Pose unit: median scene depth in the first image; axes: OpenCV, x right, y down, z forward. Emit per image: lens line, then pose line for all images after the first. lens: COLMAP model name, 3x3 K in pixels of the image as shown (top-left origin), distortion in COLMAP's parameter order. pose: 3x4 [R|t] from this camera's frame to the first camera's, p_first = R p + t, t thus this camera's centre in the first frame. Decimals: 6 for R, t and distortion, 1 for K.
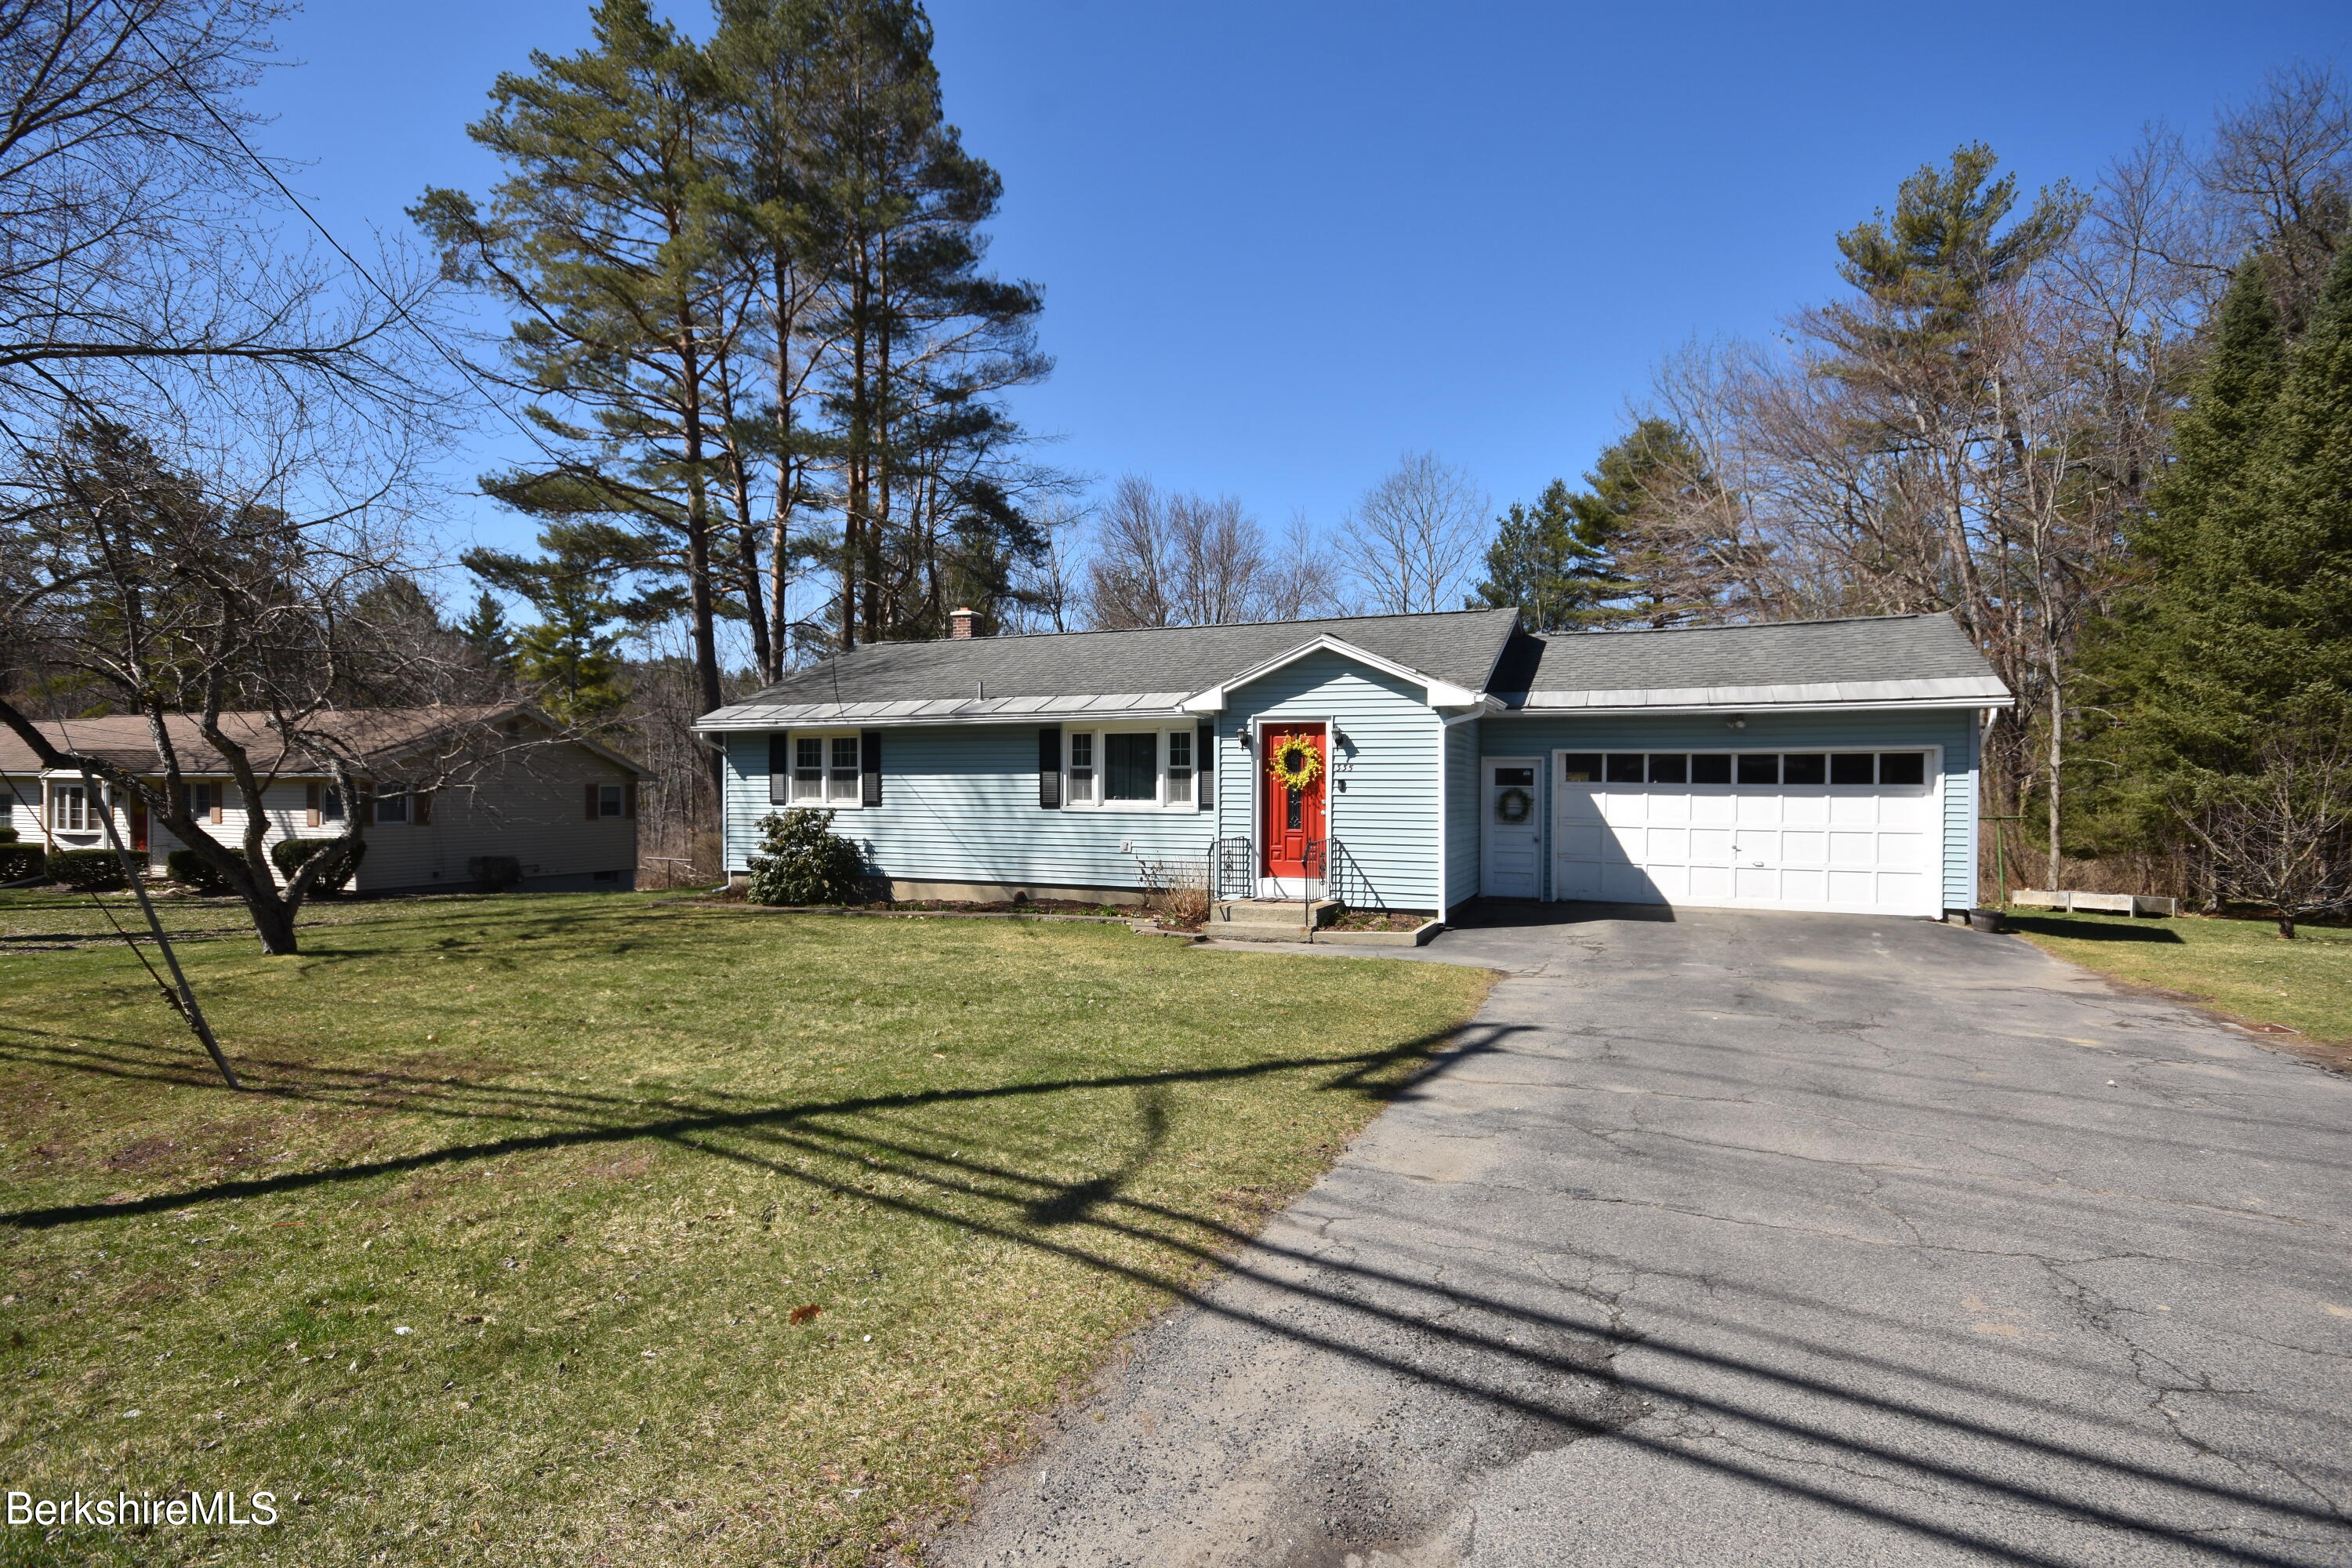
lens RADIAL K [[1254.3, 0, 1193.9], [0, 1254.3, 802.4], [0, 0, 1]] dist [0.002457, -0.001181]
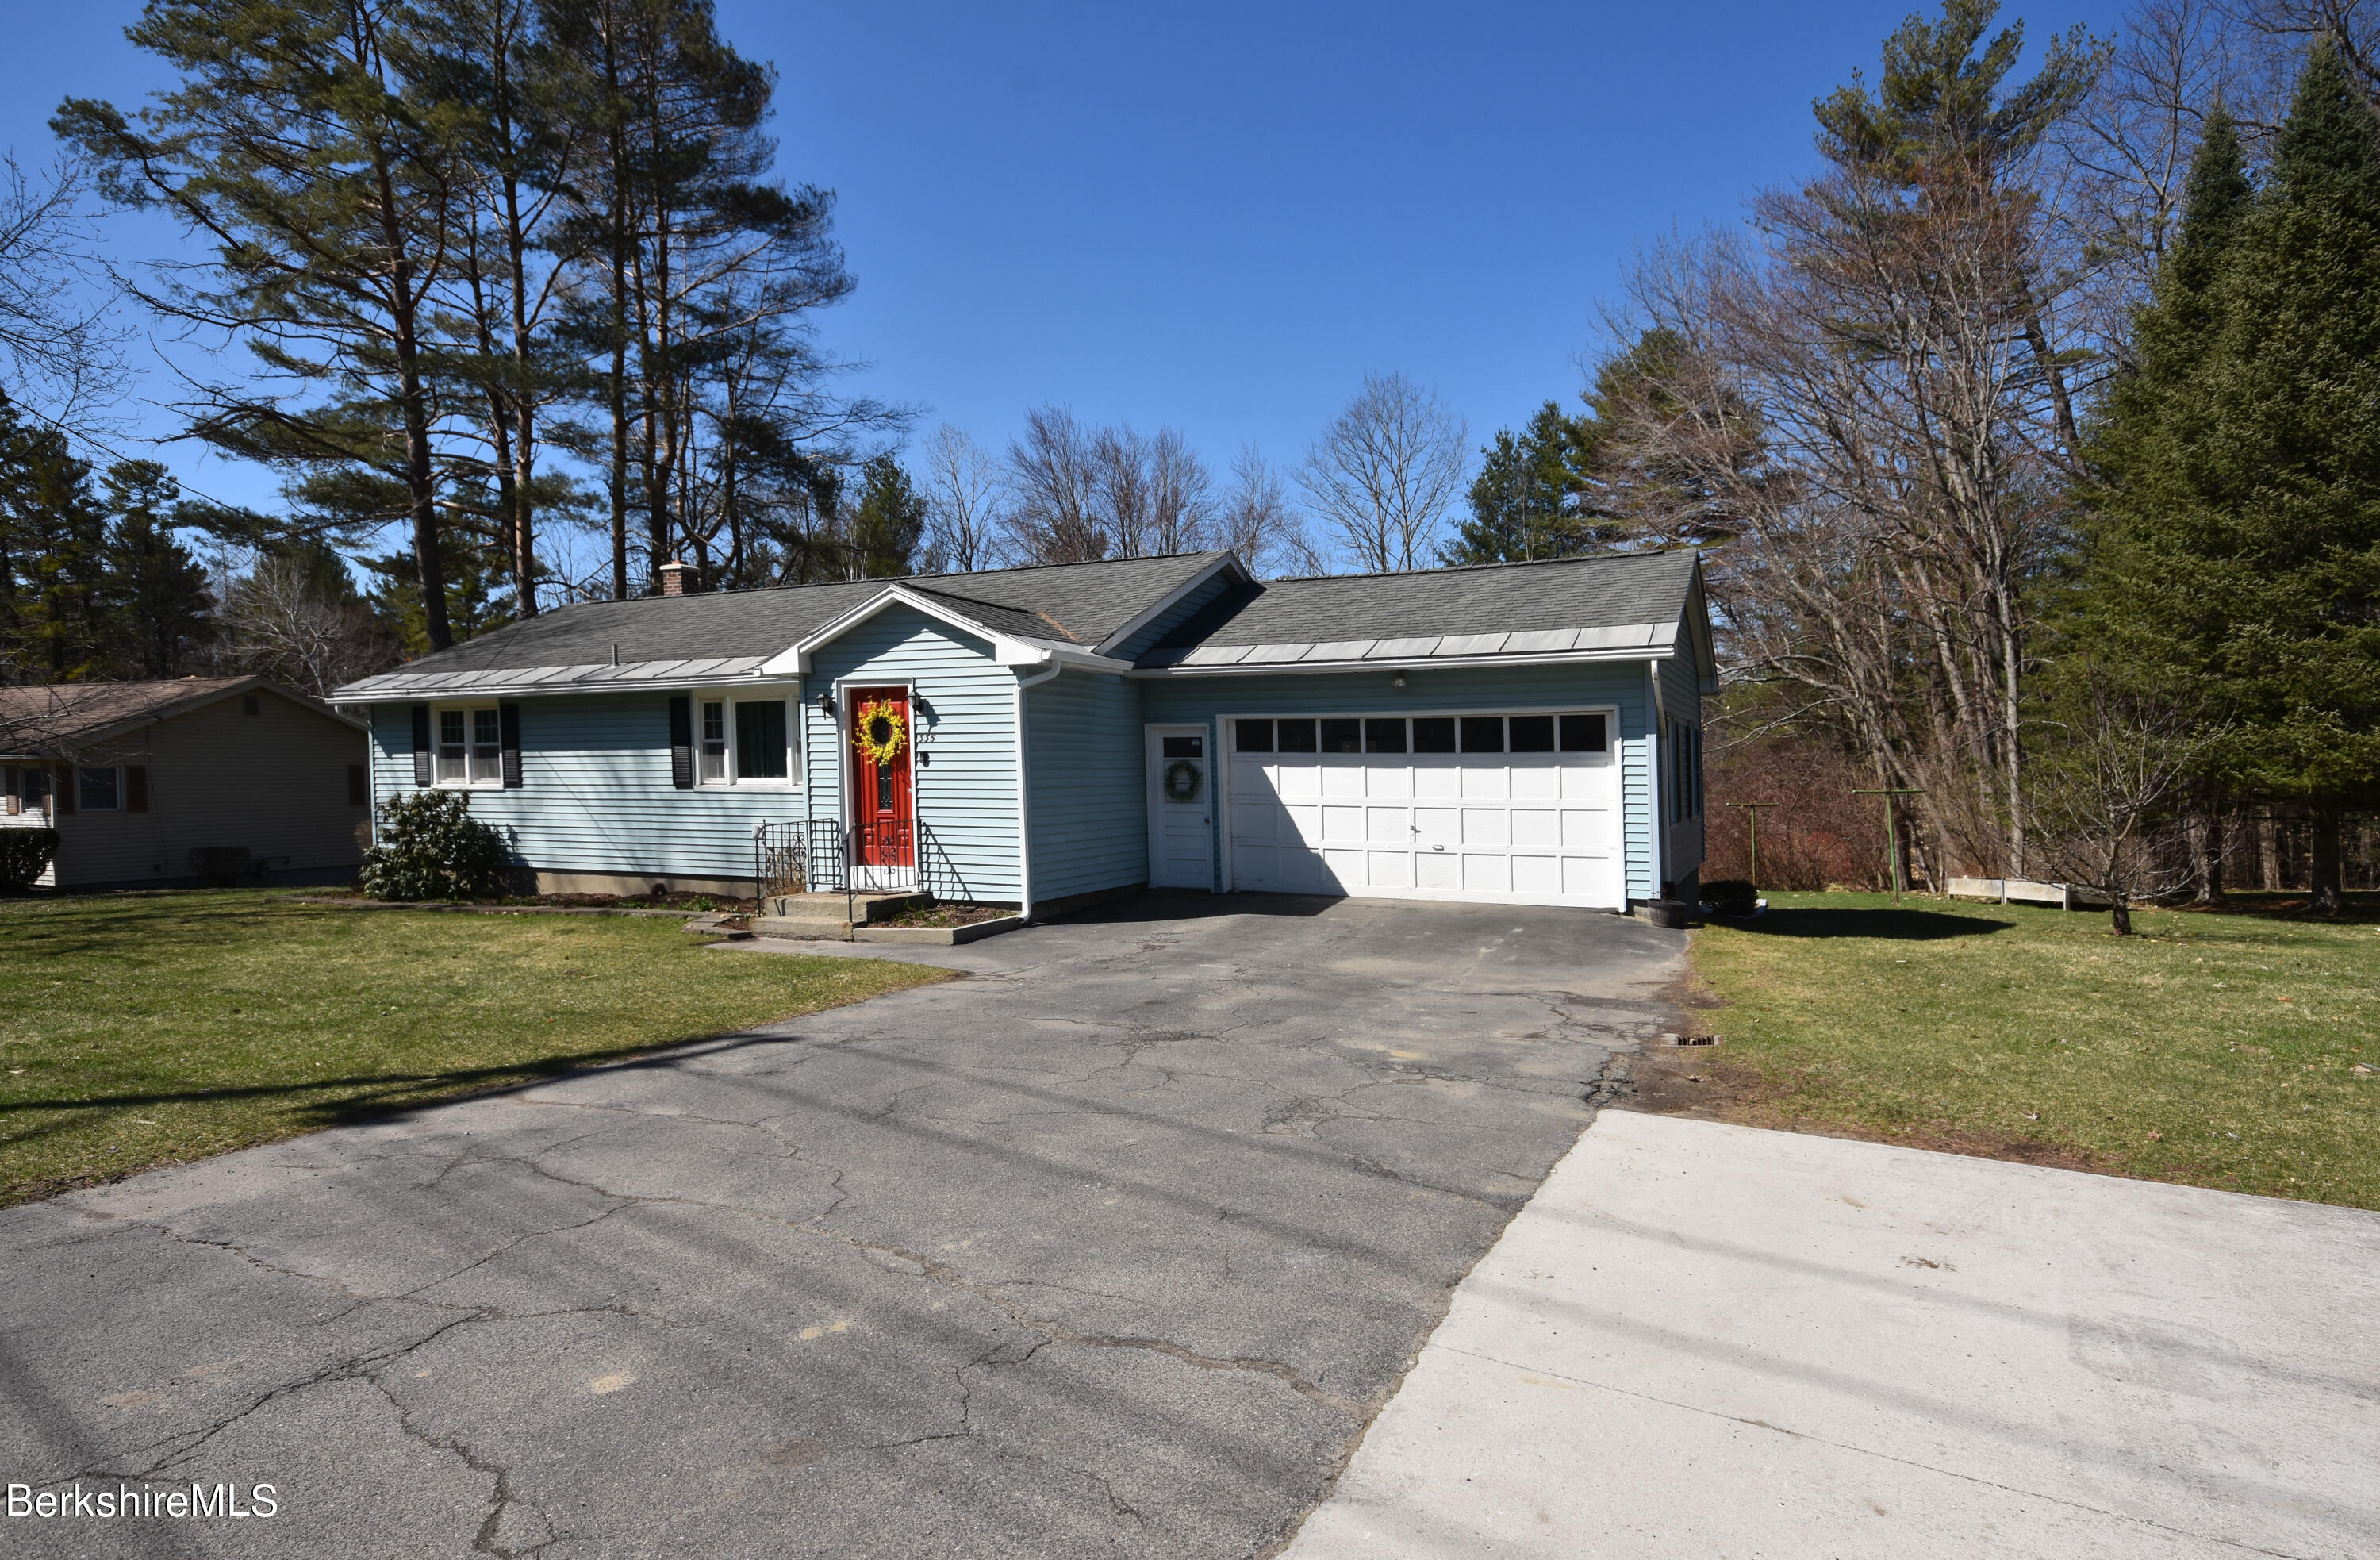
lens RADIAL K [[1438.7, 0, 1179.9], [0, 1438.7, 773.0], [0, 0, 1]] dist [0.018516, -0.002318]
pose [[0.998456, -0.007712, -0.055002, 0.237405], [0.007346, 0.999950, -0.006854, 0.003000], [0.055052, 0.006439, 0.998463, 0.012663]]
